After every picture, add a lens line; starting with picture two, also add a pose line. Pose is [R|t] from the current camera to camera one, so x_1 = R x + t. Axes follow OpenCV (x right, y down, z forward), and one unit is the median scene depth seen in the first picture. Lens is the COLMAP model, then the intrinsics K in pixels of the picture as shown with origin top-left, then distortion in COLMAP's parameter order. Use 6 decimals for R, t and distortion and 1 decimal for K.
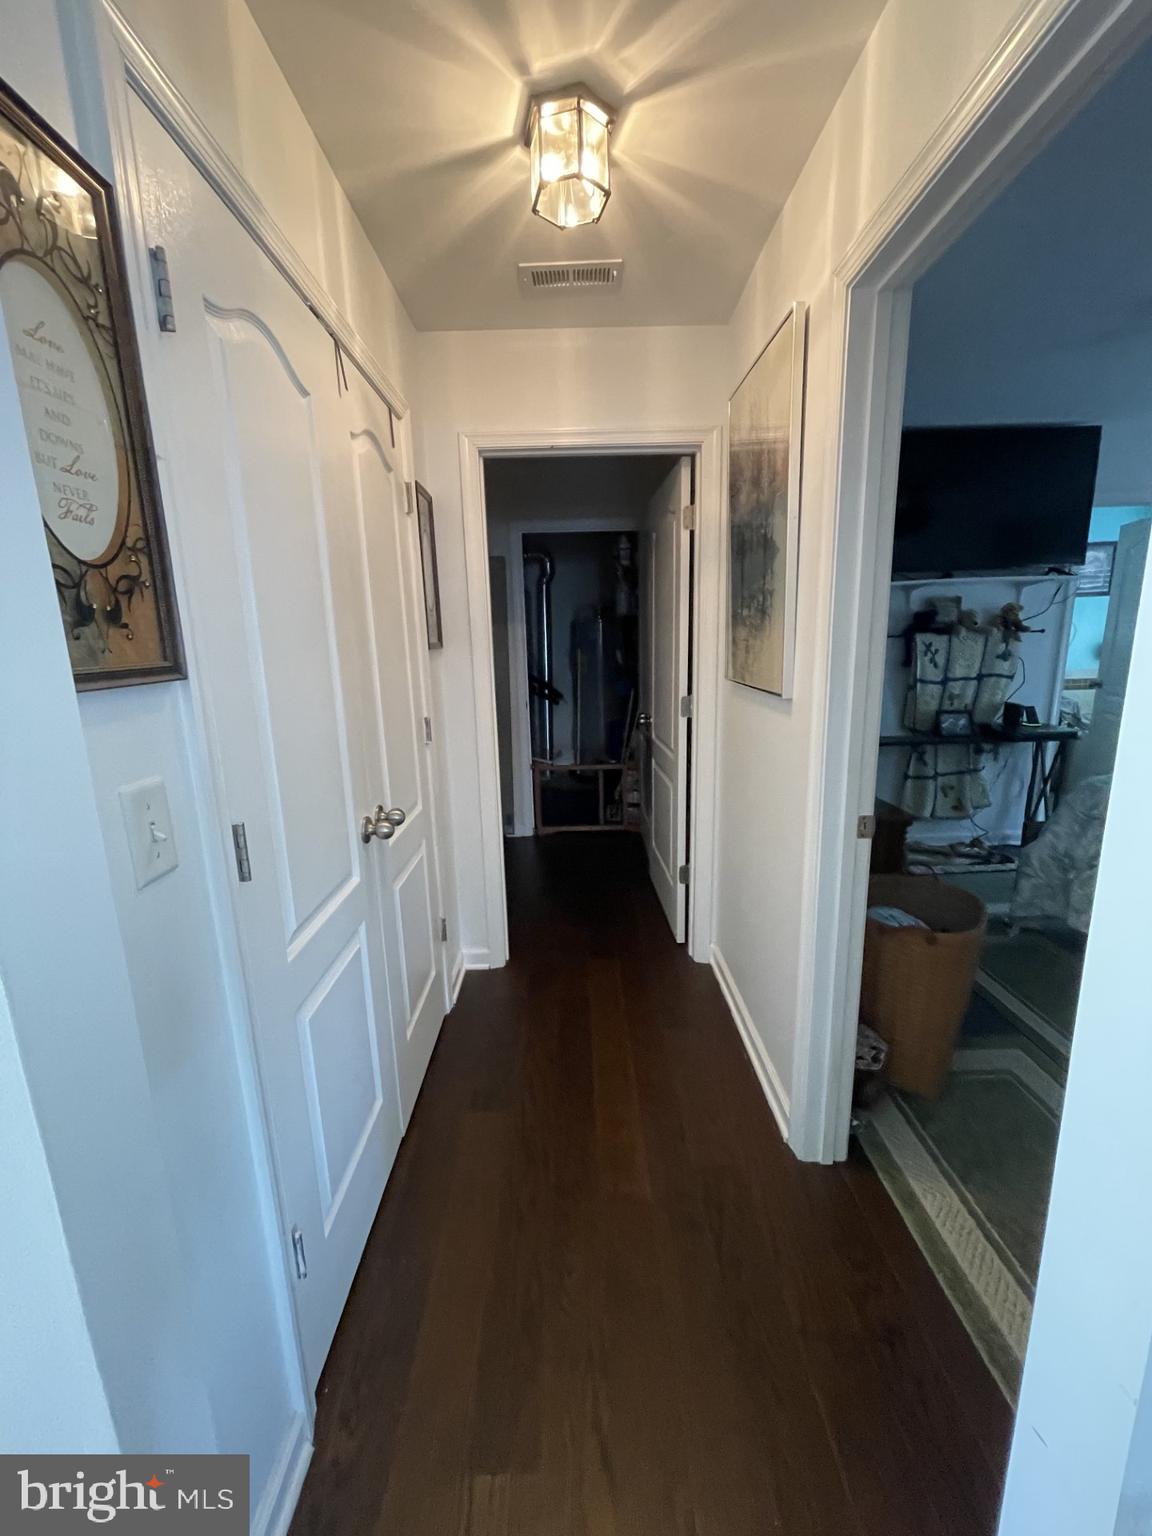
lens RADIAL K [[620.9, 0, 576.0], [0, 620.9, 768.0], [0, 0, 1]] dist [0.001458, -0.000041]
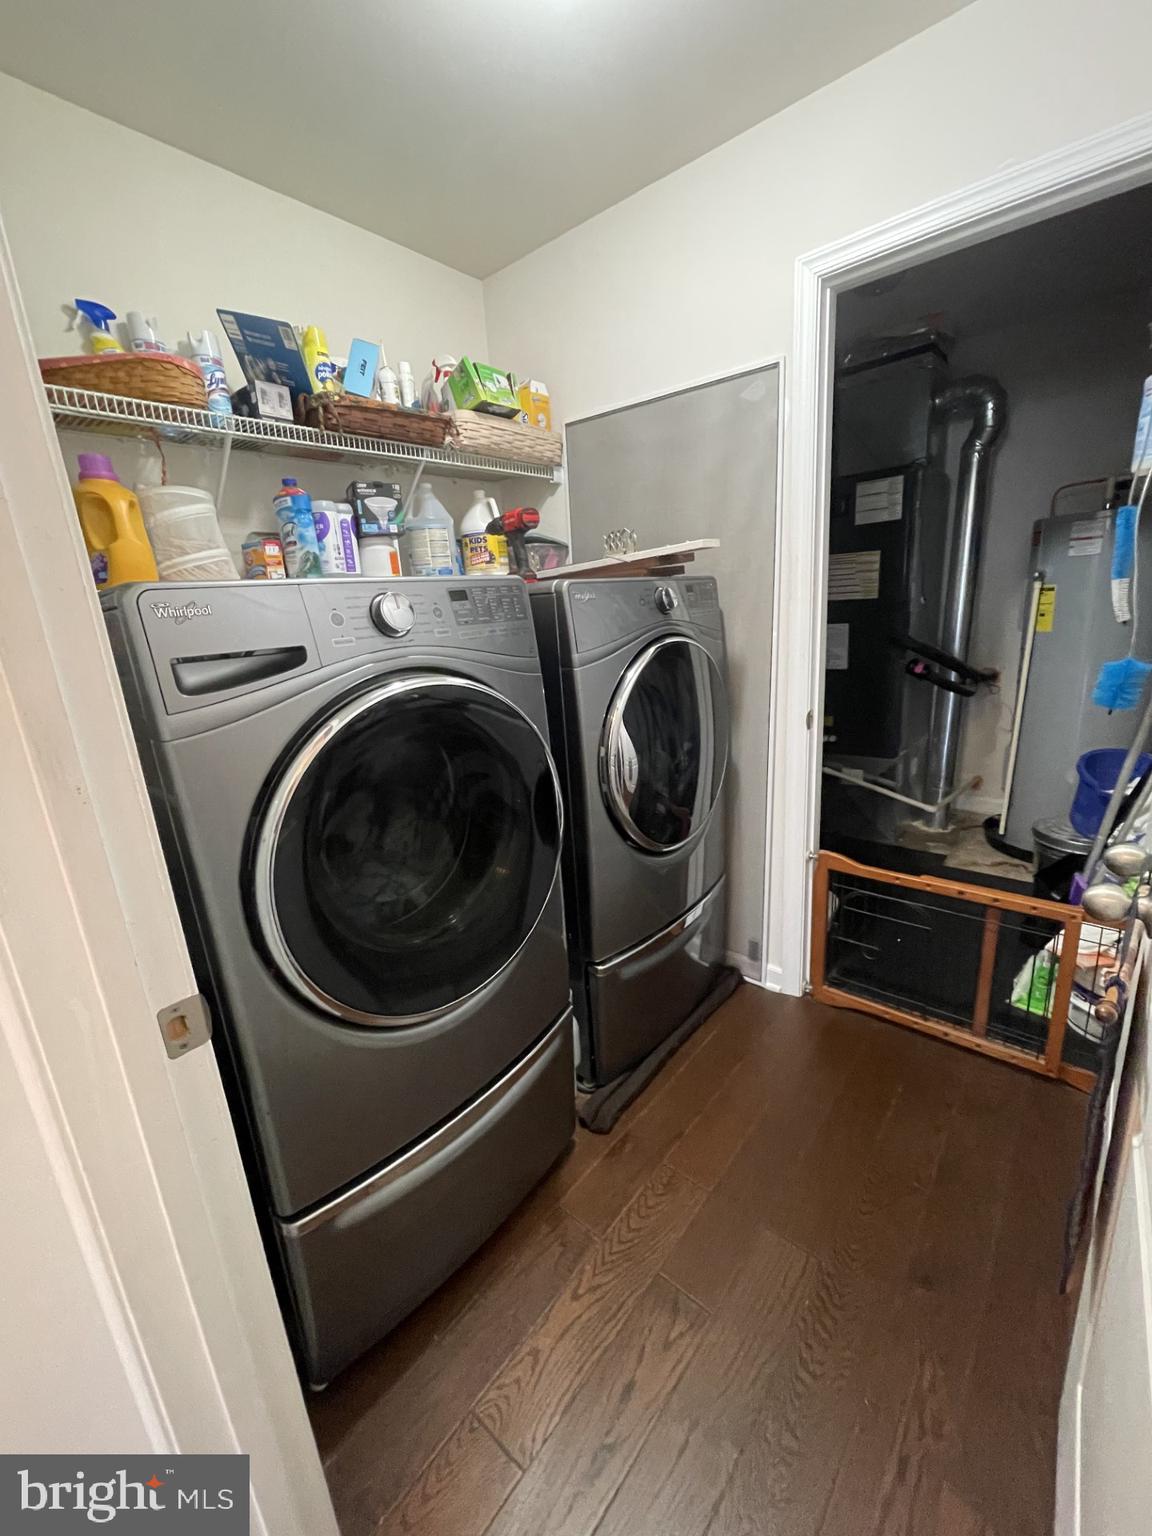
lens RADIAL K [[620.9, 0, 576.0], [0, 620.9, 768.0], [0, 0, 1]] dist [0.001458, -0.000041]
pose [[0.762114, 0.143621, -0.631312, 0.070942], [-0.092942, 0.989255, 0.112854, -0.096435], [0.640737, -0.027332, 0.767274, 0.528259]]
